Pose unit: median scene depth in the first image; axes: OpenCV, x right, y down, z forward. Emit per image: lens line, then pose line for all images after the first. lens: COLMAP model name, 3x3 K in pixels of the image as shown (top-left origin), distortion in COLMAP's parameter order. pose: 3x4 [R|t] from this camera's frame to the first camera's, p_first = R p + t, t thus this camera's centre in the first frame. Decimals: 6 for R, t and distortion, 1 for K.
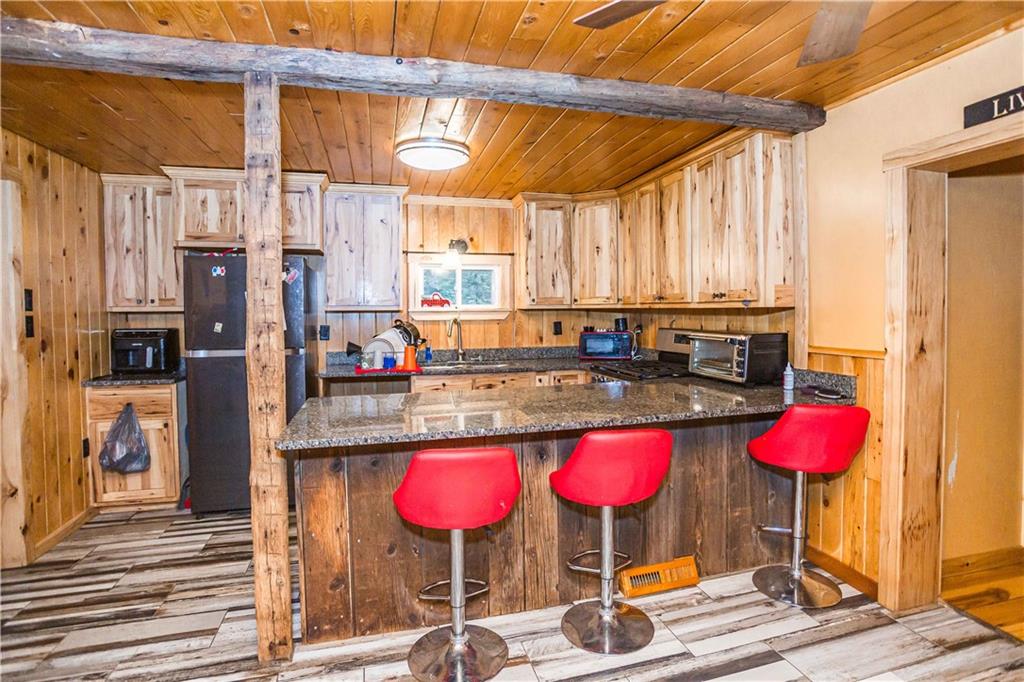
lens RADIAL K [[546.4, 0, 522.6], [0, 546.4, 329.6], [0, 0, 1]] dist [-0.001549, 0.000921]
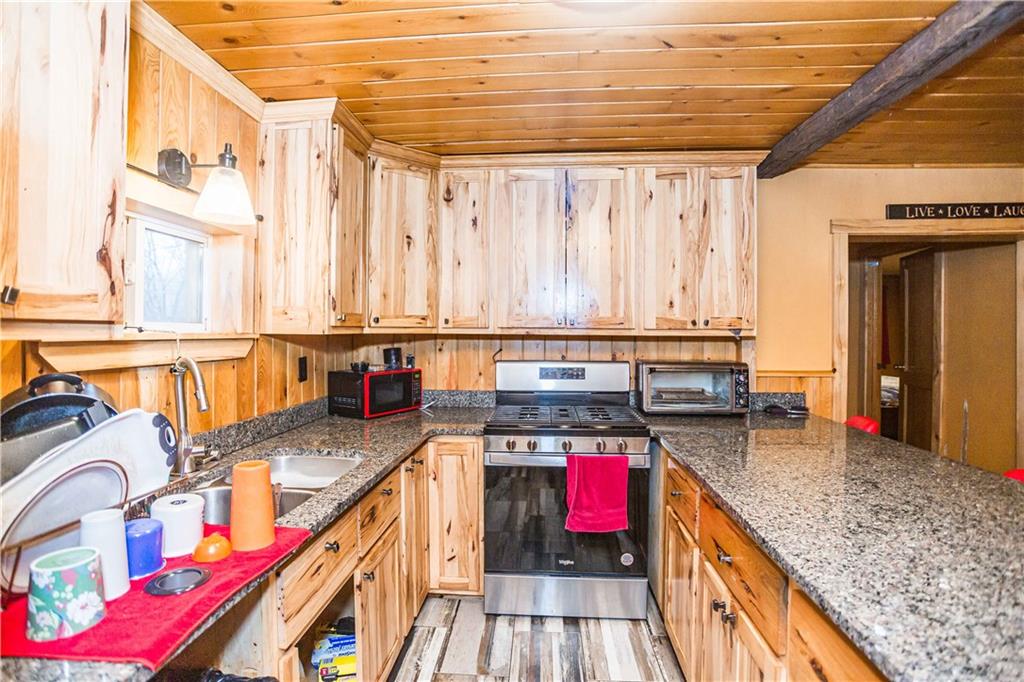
lens RADIAL K [[502.3, 0, 512.0], [0, 502.3, 341.0], [0, 0, 1]] dist [-0.067408, 0.036601]
pose [[0.331212, -0.007986, 0.943523, -0.378081], [0.027577, 0.999619, -0.001219, -0.027510], [-0.943153, 0.026423, 0.331306, 0.722329]]
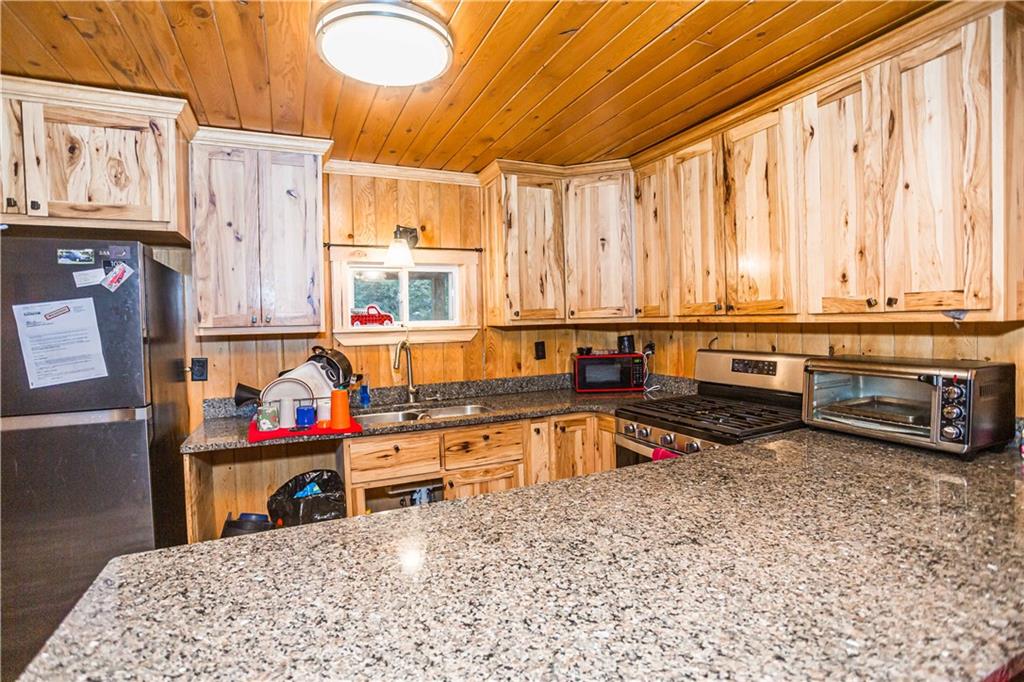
lens RADIAL K [[502.3, 0, 512.0], [0, 502.3, 341.0], [0, 0, 1]] dist [-0.067408, 0.036601]
pose [[0.986558, -0.023376, 0.161729, -0.094796], [0.022936, 0.999726, 0.004584, -0.021979], [-0.161792, -0.000813, 0.986825, 0.375889]]
